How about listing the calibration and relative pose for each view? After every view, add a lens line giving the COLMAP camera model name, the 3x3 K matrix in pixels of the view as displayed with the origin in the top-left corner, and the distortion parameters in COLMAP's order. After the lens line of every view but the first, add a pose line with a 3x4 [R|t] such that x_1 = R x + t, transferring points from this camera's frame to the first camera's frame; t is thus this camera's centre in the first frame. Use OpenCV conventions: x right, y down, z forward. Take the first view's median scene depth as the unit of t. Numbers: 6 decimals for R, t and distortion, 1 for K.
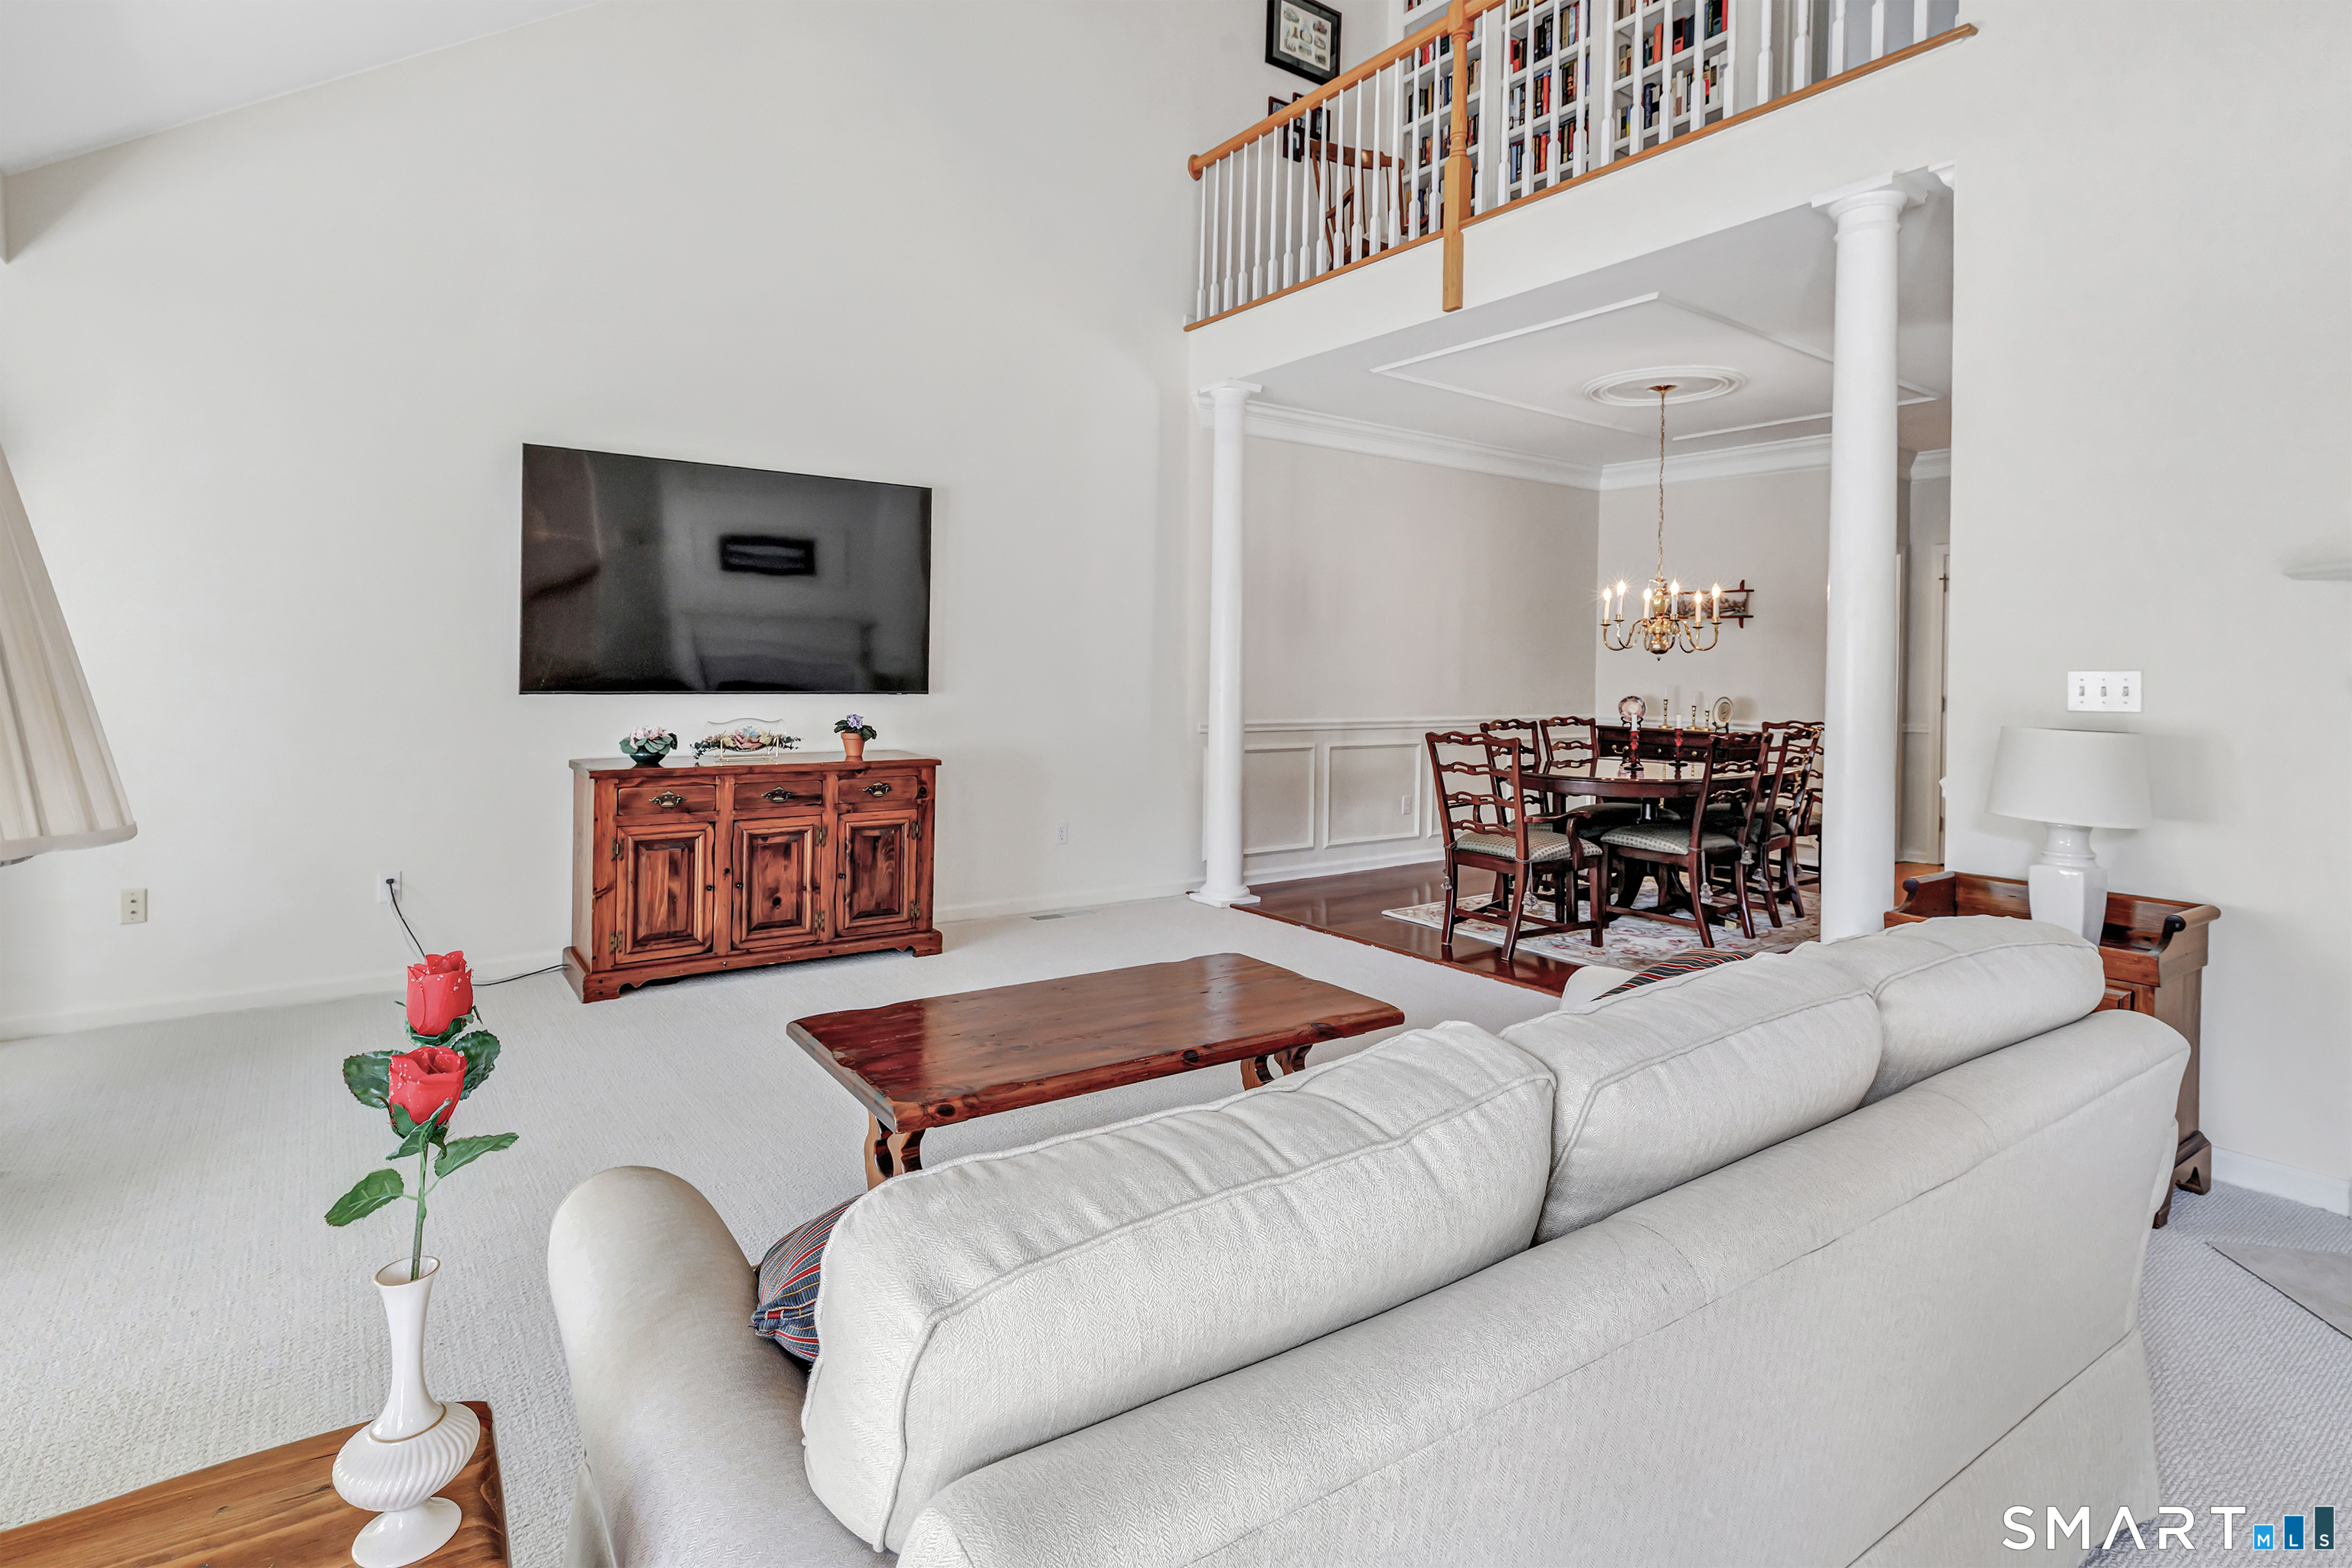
lens RADIAL K [[1136.5, 0, 1175.2], [0, 1136.5, 680.5], [0, 0, 1]] dist [-0.004893, -0.000305]
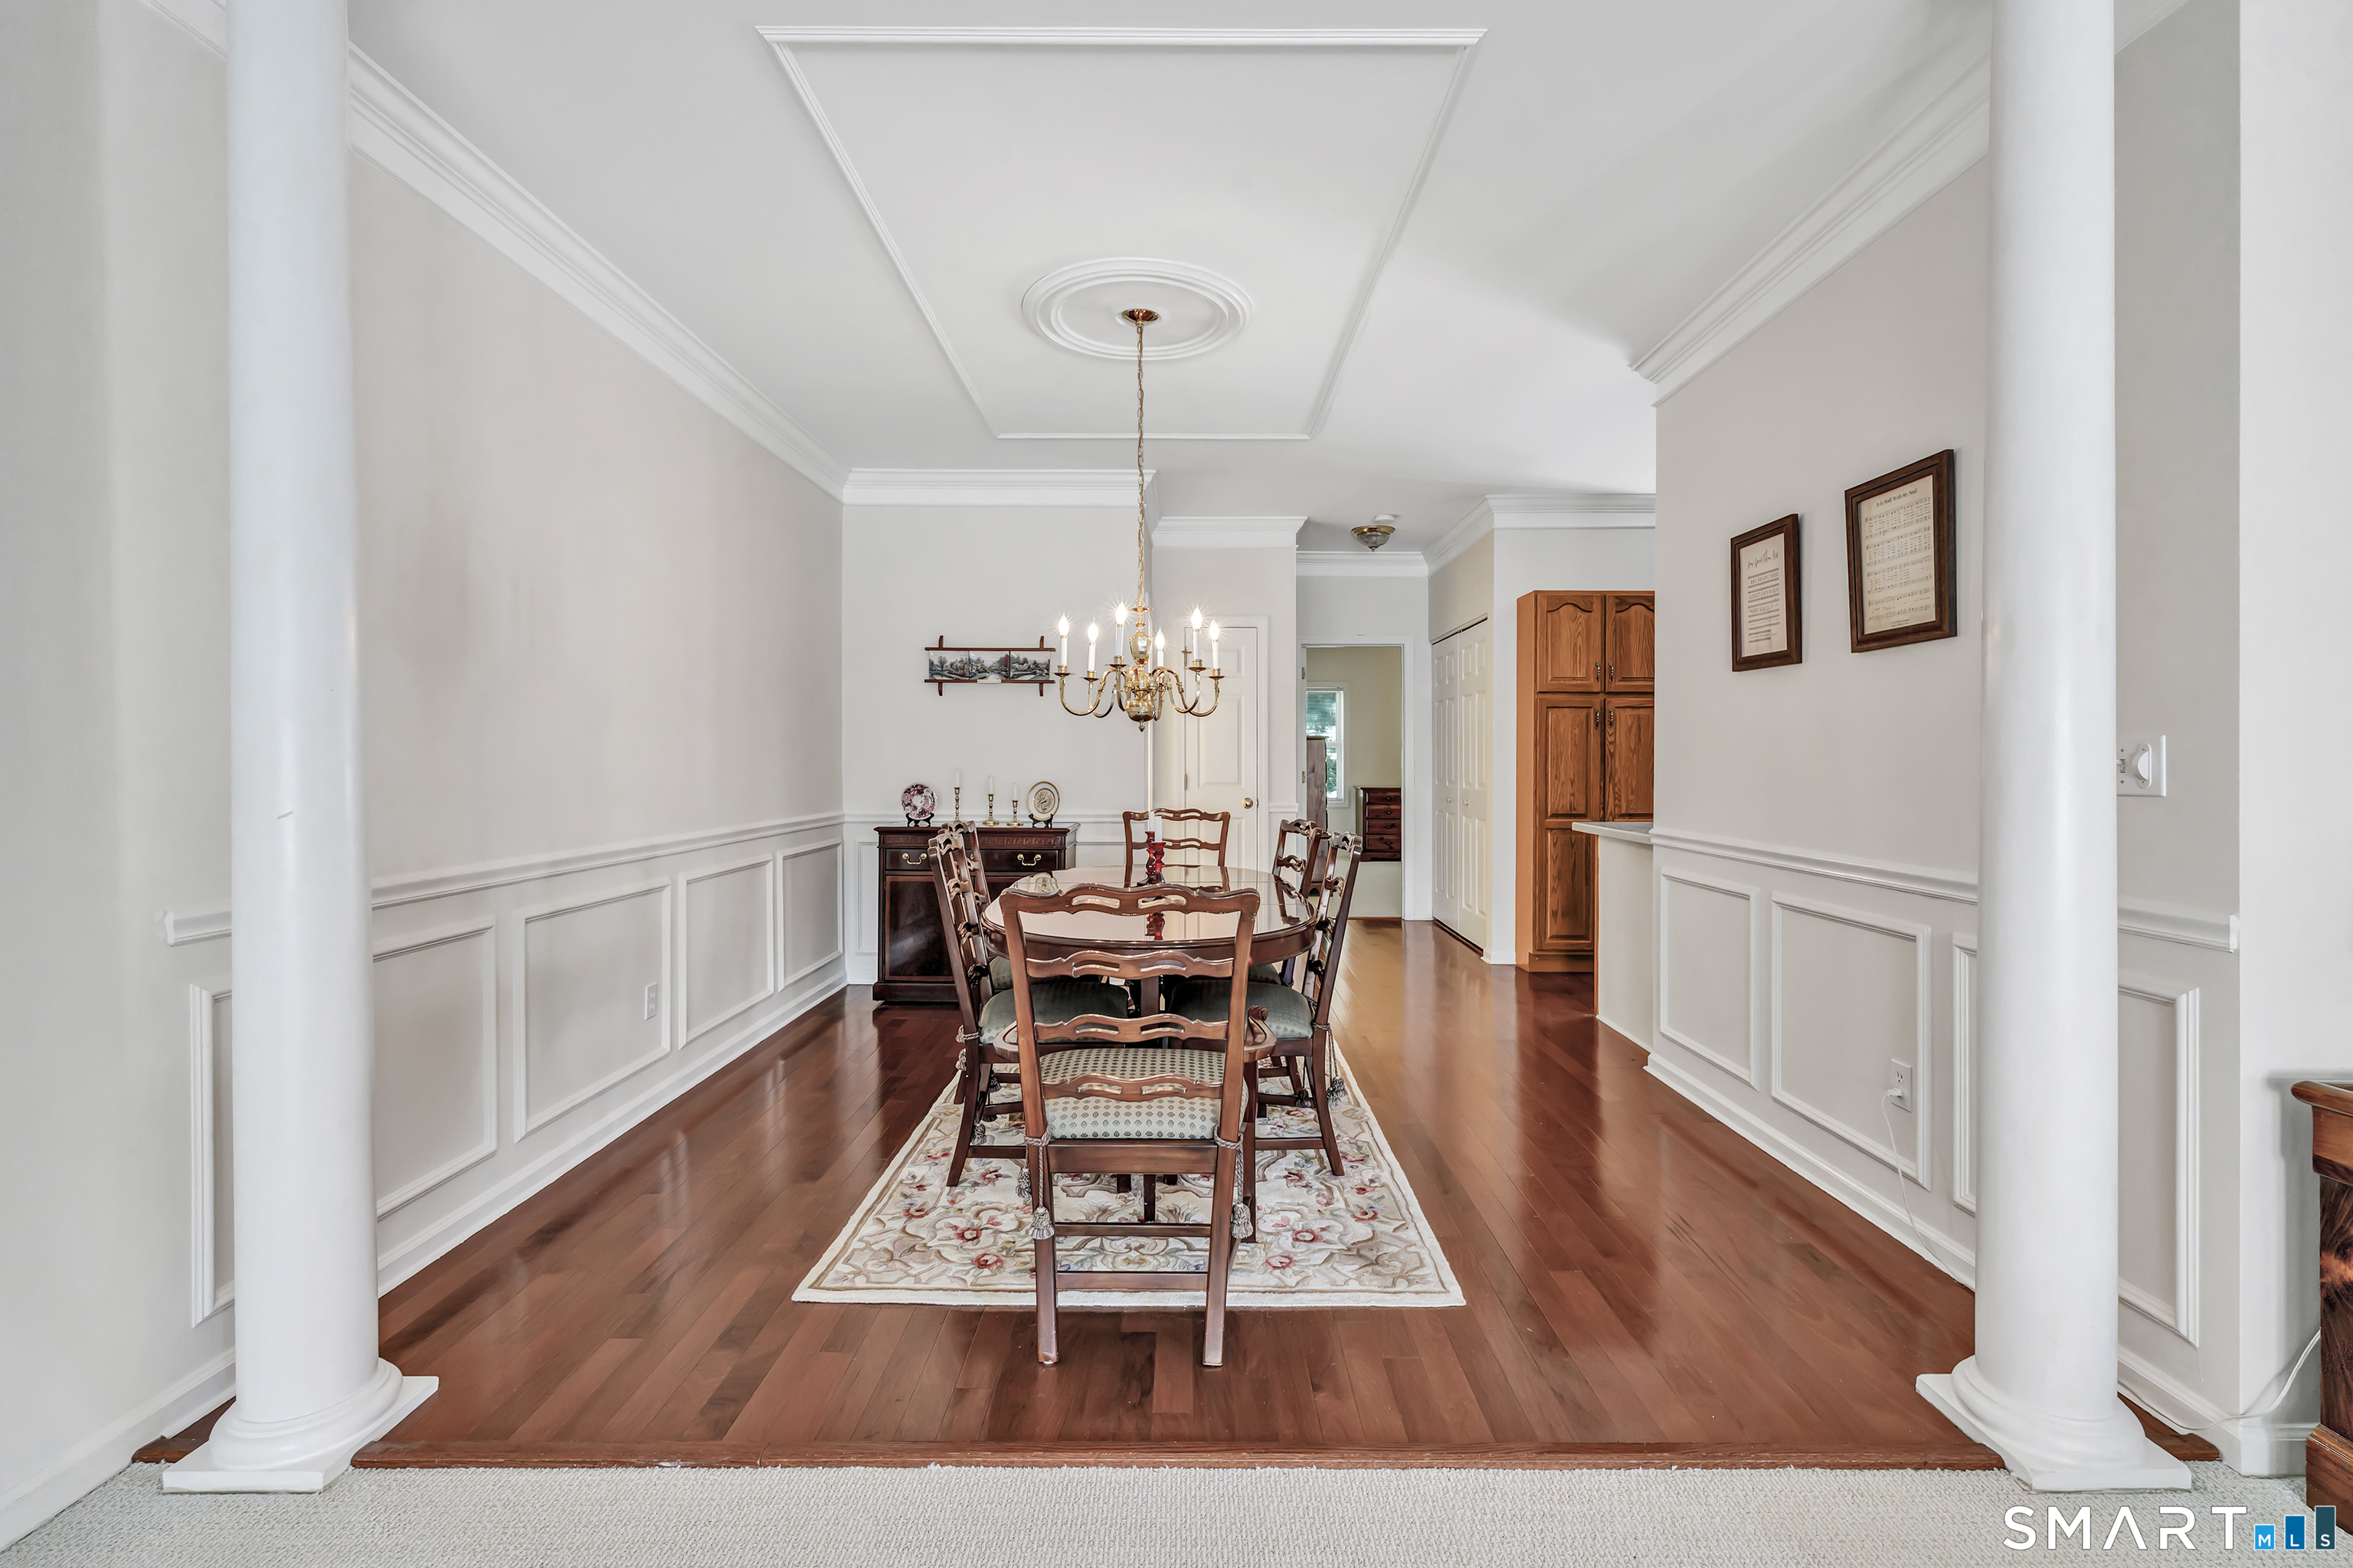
lens RADIAL K [[1043.3, 0, 1157.1], [0, 1043.3, 752.3], [0, 0, 1]] dist [0.000702, -0.000131]
pose [[0.597189, -0.011339, 0.802021, -0.075281], [0.018883, 0.999822, 0.000076, -0.006692], [-0.801879, 0.015099, 0.597296, 0.772365]]
